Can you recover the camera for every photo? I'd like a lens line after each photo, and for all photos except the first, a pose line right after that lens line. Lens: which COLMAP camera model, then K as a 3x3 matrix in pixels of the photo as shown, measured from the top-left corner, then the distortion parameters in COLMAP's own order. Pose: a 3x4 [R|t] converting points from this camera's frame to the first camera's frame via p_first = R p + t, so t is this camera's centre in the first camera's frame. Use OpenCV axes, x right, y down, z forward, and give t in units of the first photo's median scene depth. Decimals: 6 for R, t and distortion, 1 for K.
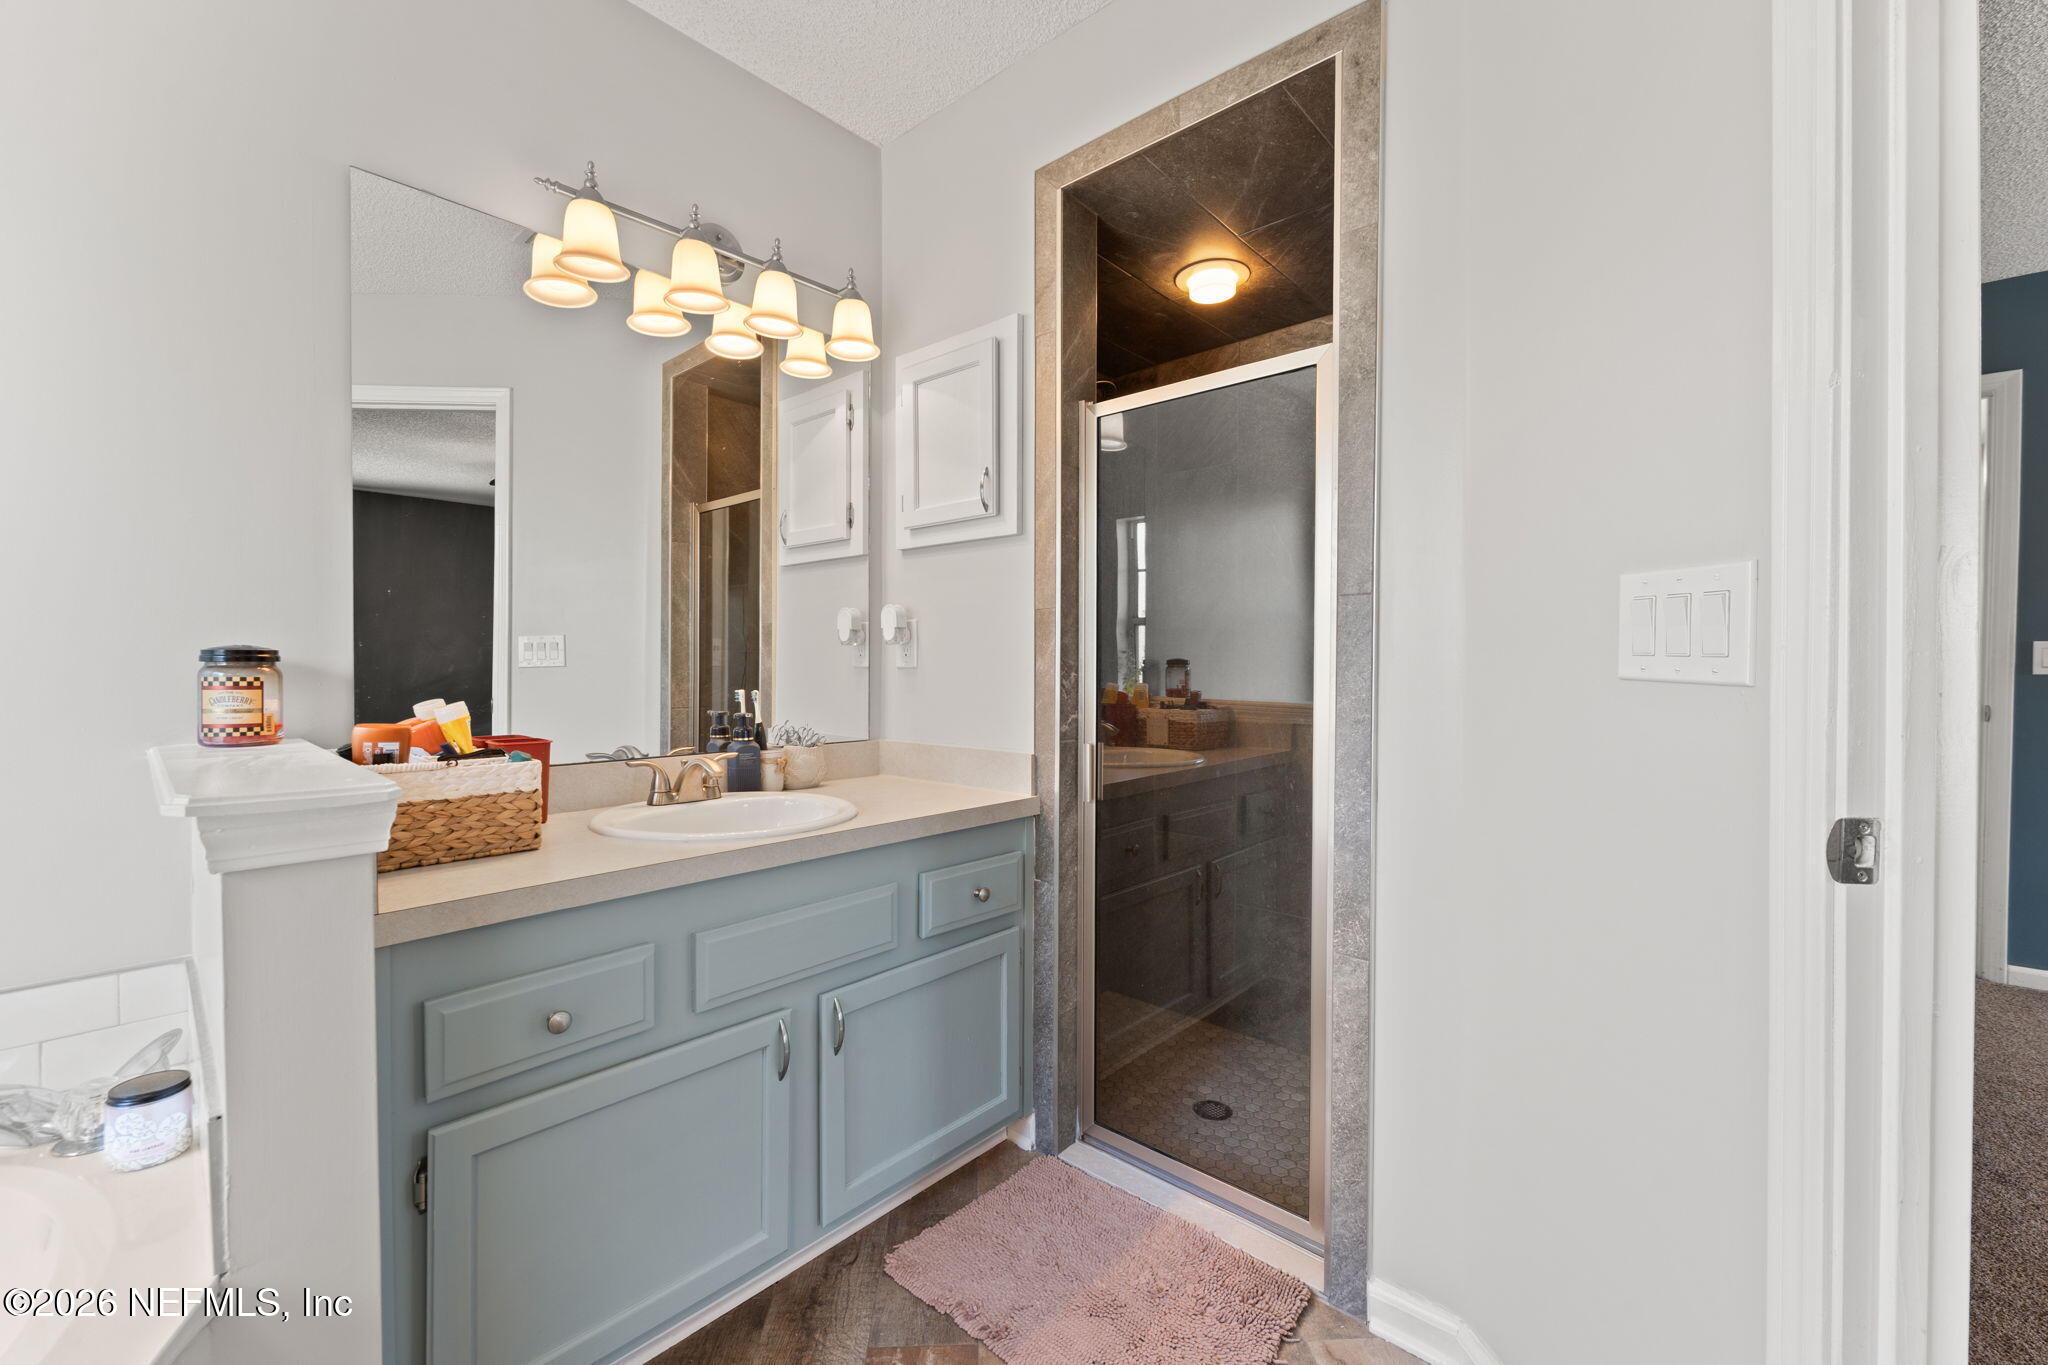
lens RADIAL K [[830.6, 0, 1026.8], [0, 830.6, 680.3], [0, 0, 1]] dist [-0.001722, -0.000139]
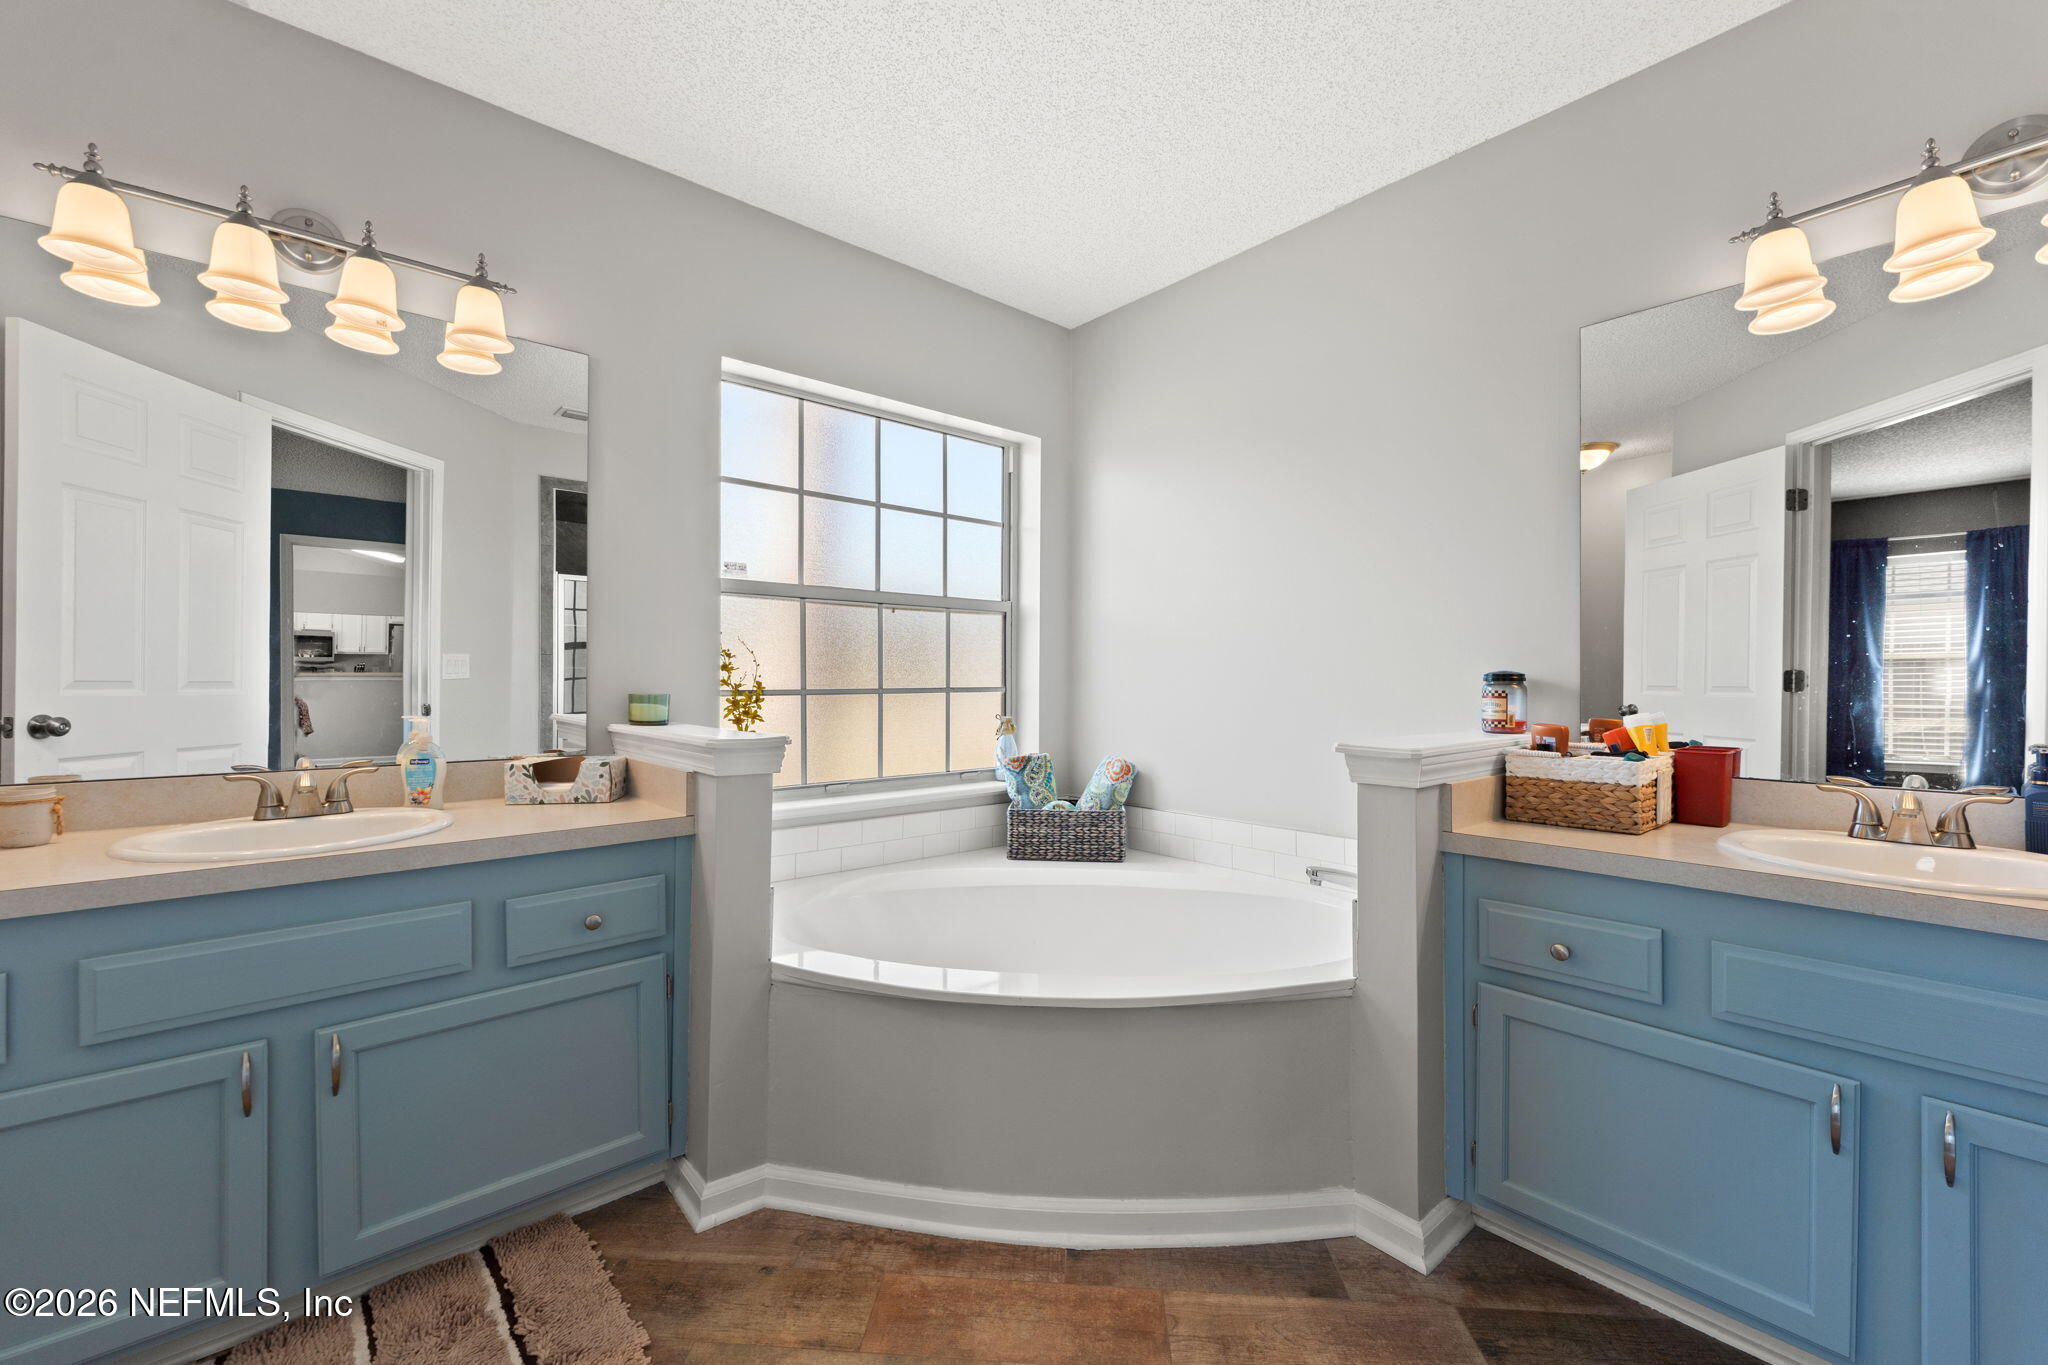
lens RADIAL K [[830.6, 0, 1027.1], [0, 830.6, 682.0], [0, 0, 1]] dist [-0.001722, -0.000139]
pose [[-0.105968, -0.002222, -0.994367, 0.740271], [-0.021814, 0.999762, 0.000091, -0.000221], [0.994130, 0.021701, -0.105992, 0.250653]]
